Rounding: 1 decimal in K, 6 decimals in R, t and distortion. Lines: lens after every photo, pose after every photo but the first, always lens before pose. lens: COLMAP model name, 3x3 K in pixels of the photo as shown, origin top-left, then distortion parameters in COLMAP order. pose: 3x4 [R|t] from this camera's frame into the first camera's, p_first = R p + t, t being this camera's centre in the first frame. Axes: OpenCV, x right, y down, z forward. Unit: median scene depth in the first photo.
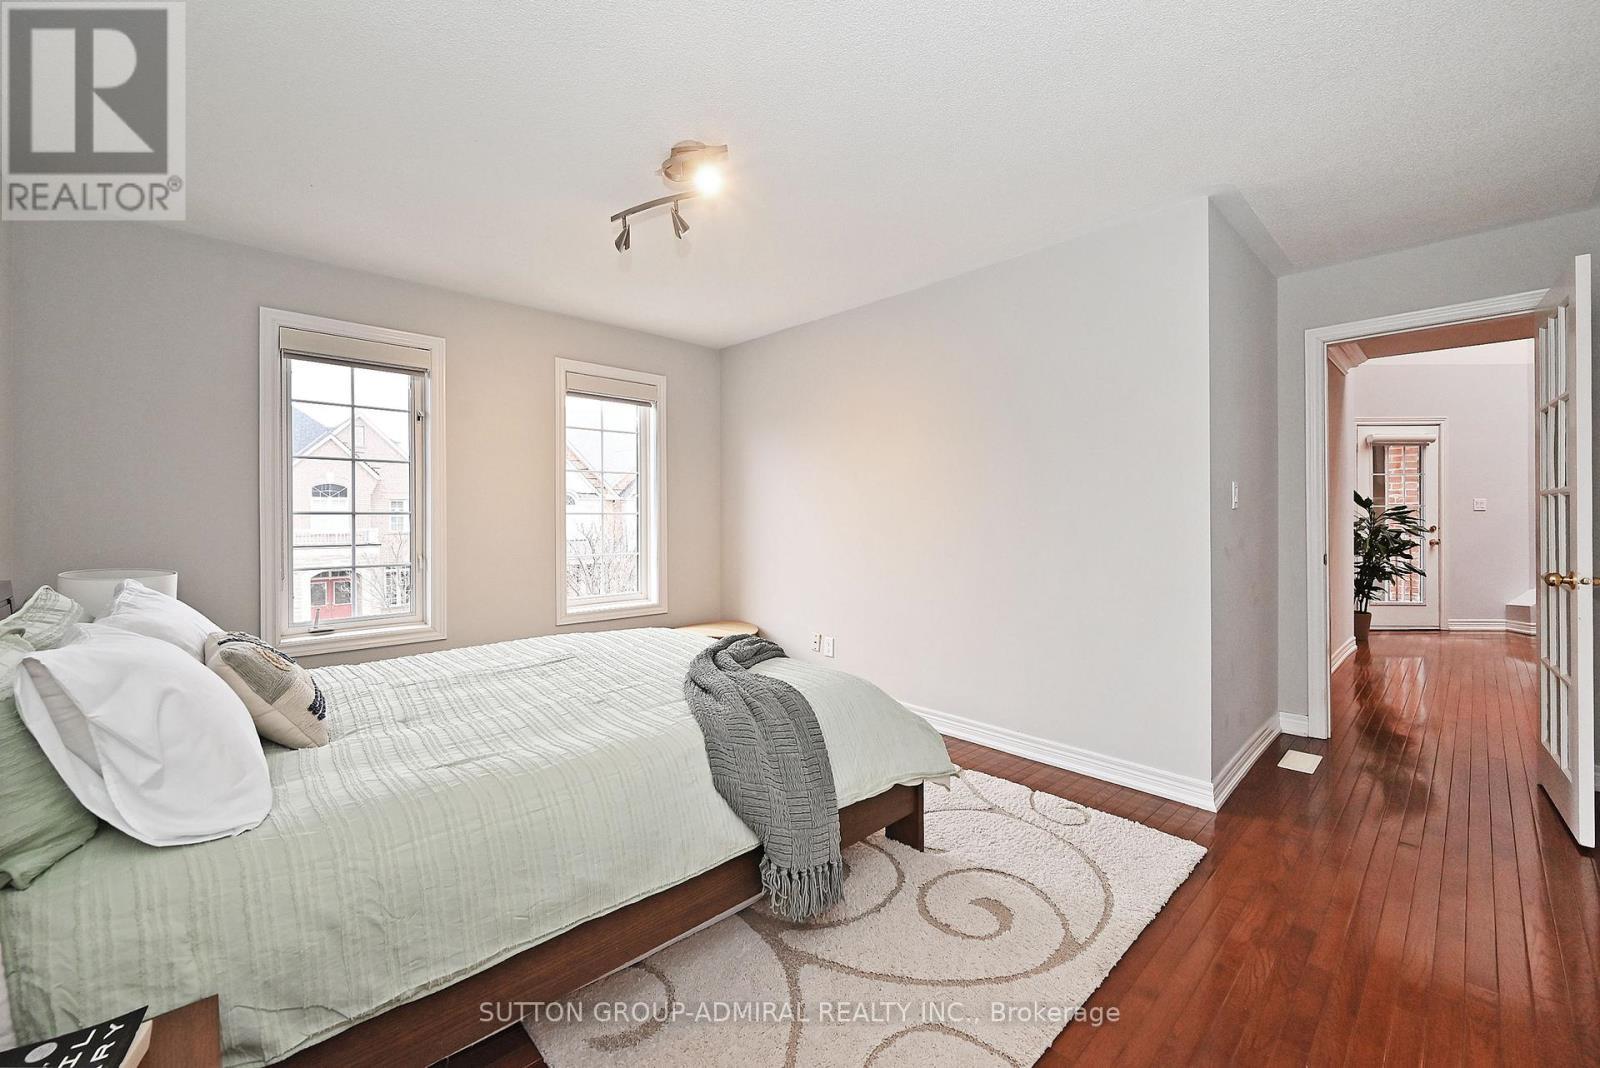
lens RADIAL K [[641.7, 0, 799.7], [0, 641.7, 525.0], [0, 0, 1]] dist [-0.000272, 0.000122]
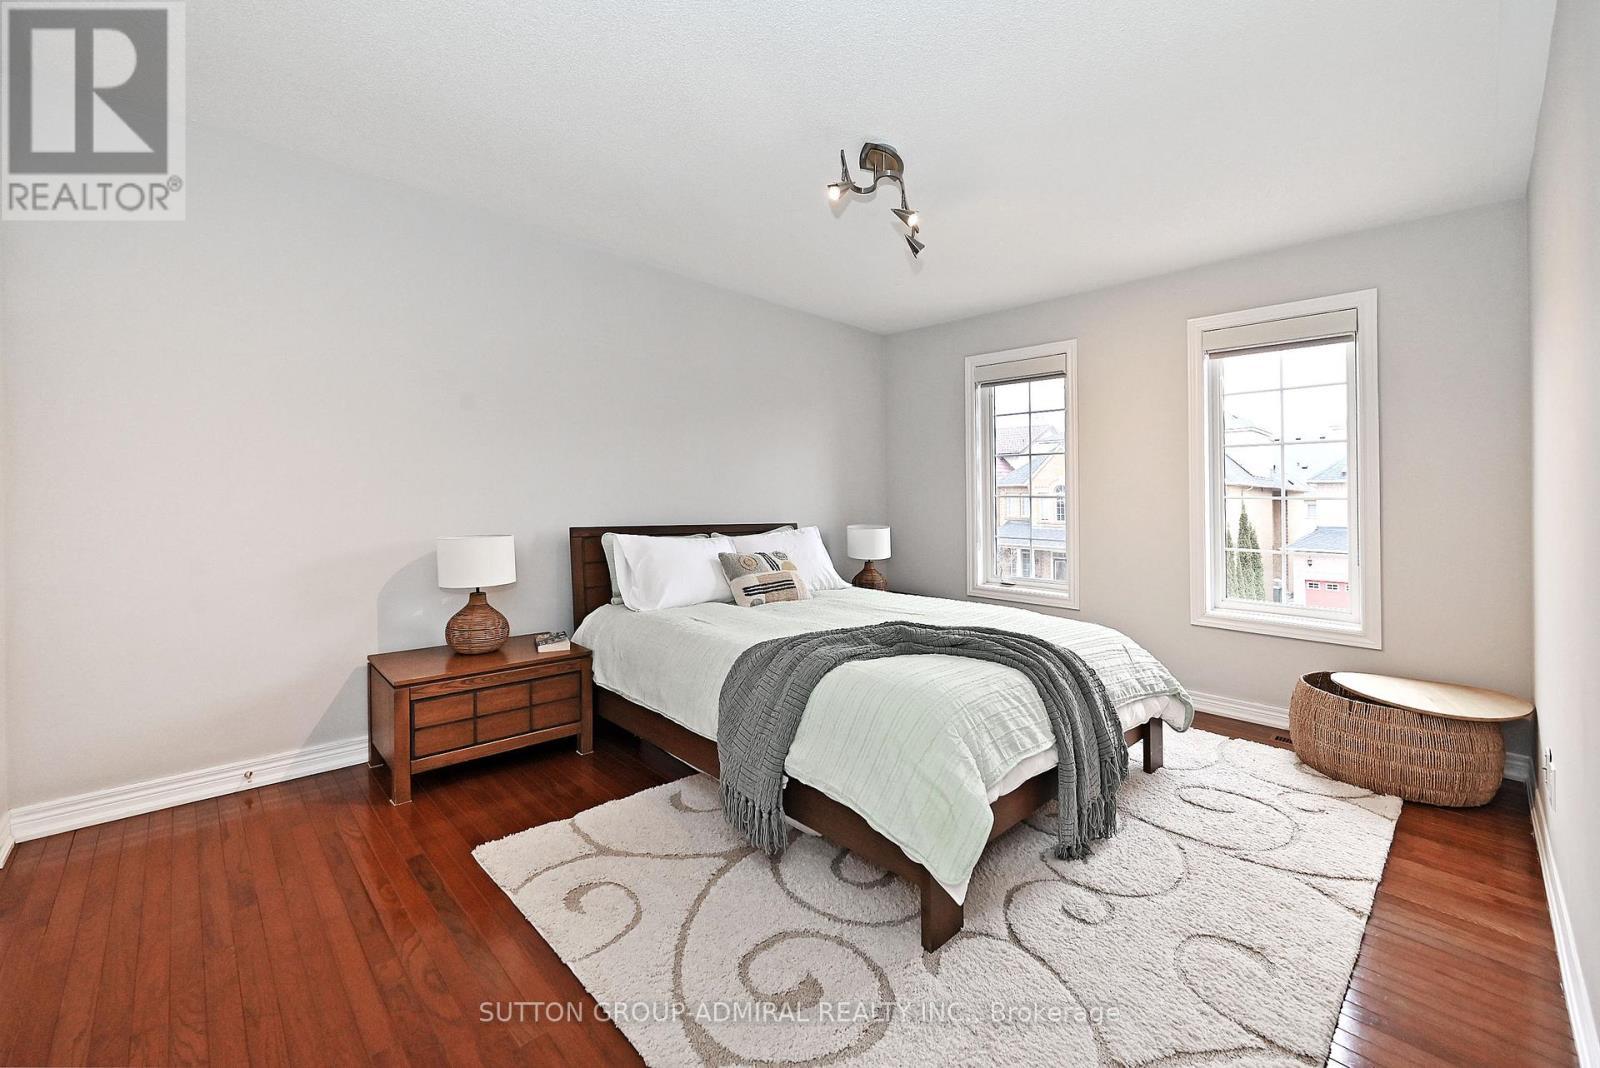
lens RADIAL K [[641.7, 0, 799.7], [0, 641.7, 525.0], [0, 0, 1]] dist [-0.000272, 0.000122]
pose [[0.006223, 0.043172, -0.999048, 0.589183], [-0.023790, 0.998791, 0.043012, -0.006152], [0.999698, 0.023499, 0.007243, 0.543221]]
